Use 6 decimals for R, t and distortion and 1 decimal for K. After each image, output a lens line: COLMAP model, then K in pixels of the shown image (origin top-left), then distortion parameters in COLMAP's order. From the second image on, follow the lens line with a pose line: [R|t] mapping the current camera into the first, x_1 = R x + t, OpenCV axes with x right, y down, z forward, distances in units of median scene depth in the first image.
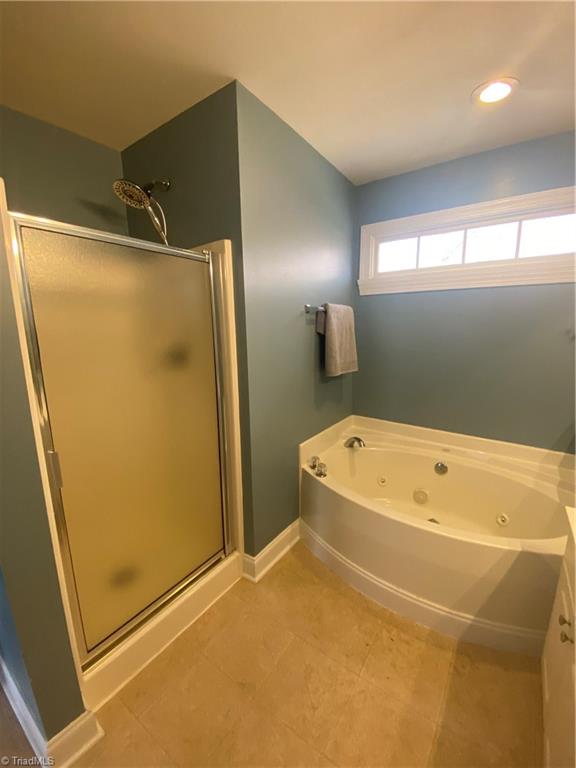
lens RADIAL K [[312.1, 0, 288.0], [0, 312.1, 384.0], [0, 0, 1]] dist [0.013223, -0.016355]
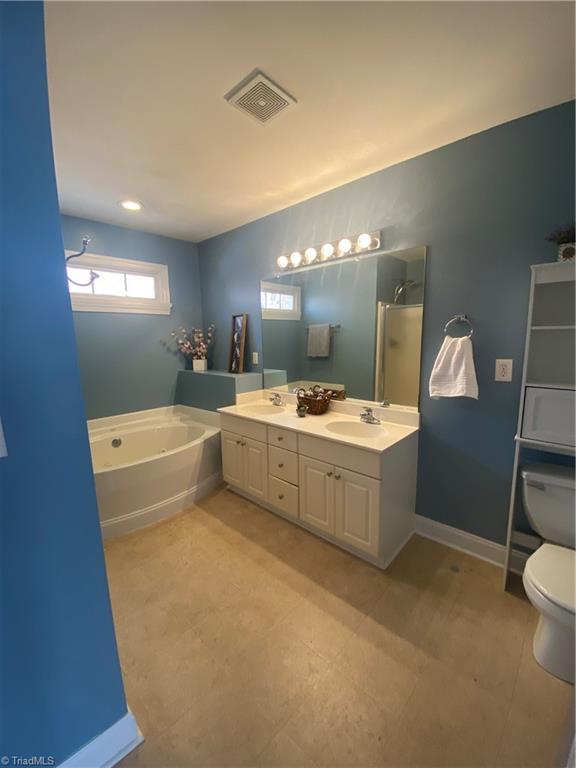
lens RADIAL K [[312.1, 0, 288.0], [0, 312.1, 384.0], [0, 0, 1]] dist [0.013223, -0.016355]
pose [[0.139046, -0.154479, 0.978163, -1.090654], [0.201549, 0.971498, 0.124776, 0.005362], [-0.969559, 0.179798, 0.166218, 0.013513]]
